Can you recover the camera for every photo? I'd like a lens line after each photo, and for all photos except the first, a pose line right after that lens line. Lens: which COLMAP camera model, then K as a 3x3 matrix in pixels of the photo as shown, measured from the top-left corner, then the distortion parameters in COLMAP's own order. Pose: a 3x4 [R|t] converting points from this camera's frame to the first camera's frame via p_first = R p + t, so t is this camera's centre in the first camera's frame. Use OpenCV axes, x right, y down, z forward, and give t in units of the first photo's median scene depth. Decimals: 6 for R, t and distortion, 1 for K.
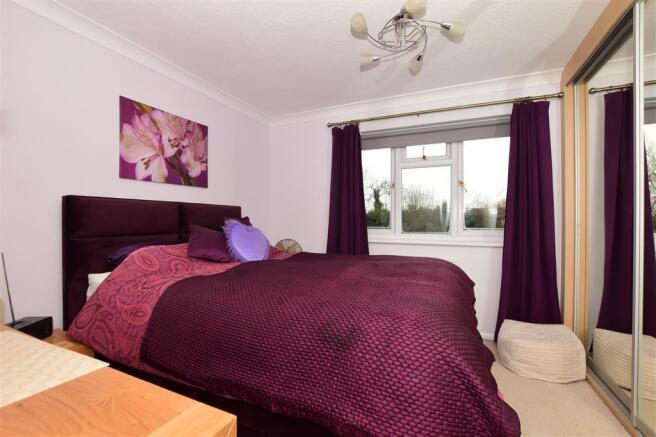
lens RADIAL K [[290.2, 0, 328.5], [0, 290.2, 221.7], [0, 0, 1]] dist [-0.029702, 0.000077]
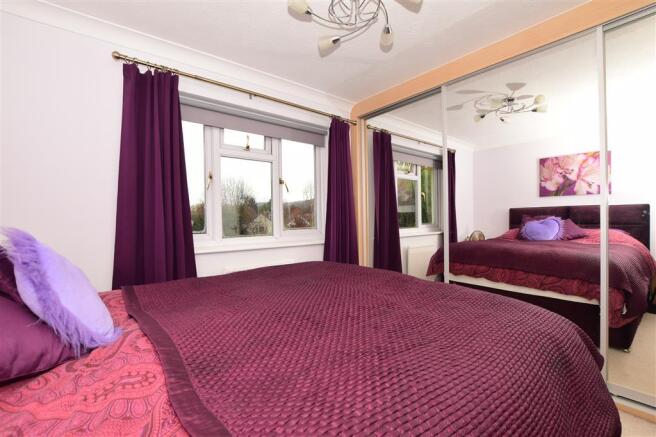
lens RADIAL K [[290.2, 0, 328.5], [0, 290.2, 221.7], [0, 0, 1]] dist [-0.029702, 0.000077]
pose [[0.444186, -0.015673, 0.895797, -0.338020], [0.016889, 0.999816, 0.009118, -0.006781], [-0.895775, 0.011079, 0.444369, 0.410975]]
